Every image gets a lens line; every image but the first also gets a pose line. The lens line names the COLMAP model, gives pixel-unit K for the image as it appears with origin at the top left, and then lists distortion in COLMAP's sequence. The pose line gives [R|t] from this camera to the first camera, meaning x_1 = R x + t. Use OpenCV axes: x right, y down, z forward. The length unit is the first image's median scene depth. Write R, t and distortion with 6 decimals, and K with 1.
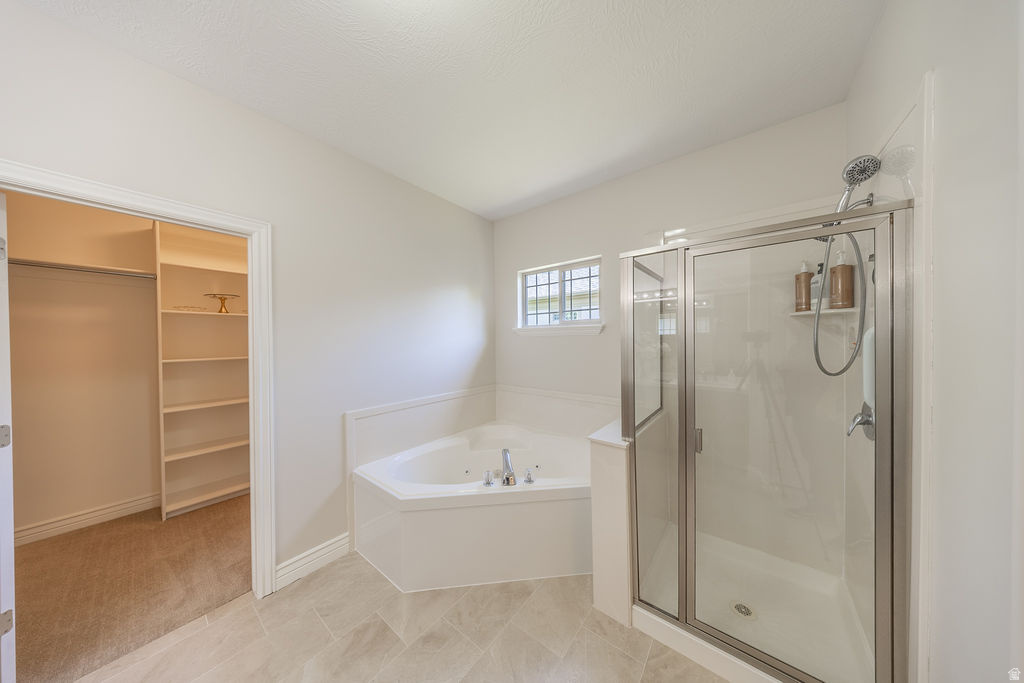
lens RADIAL K [[295.0, 0, 507.2], [0, 295.0, 342.0], [0, 0, 1]] dist [-0.005357, 0.000315]
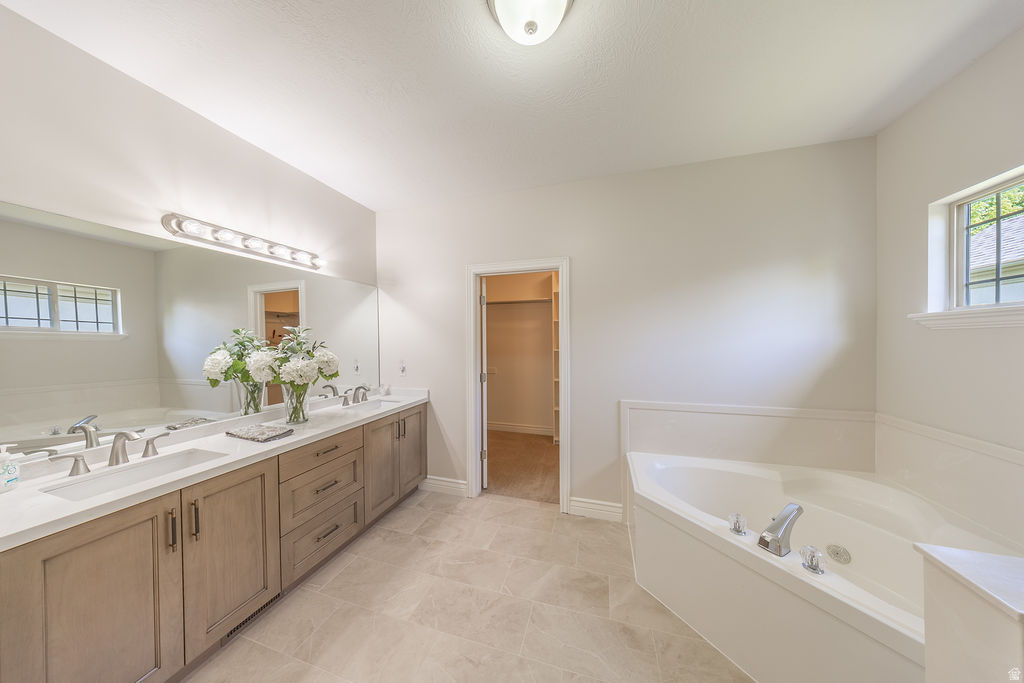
lens RADIAL K [[295.0, 0, 514.3], [0, 295.0, 341.7], [0, 0, 1]] dist [-0.005357, 0.000315]
pose [[0.380531, 0.013576, -0.924668, 0.395982], [-0.000515, 0.999895, 0.014469, -0.008056], [0.924768, -0.005030, 0.380498, 0.196436]]
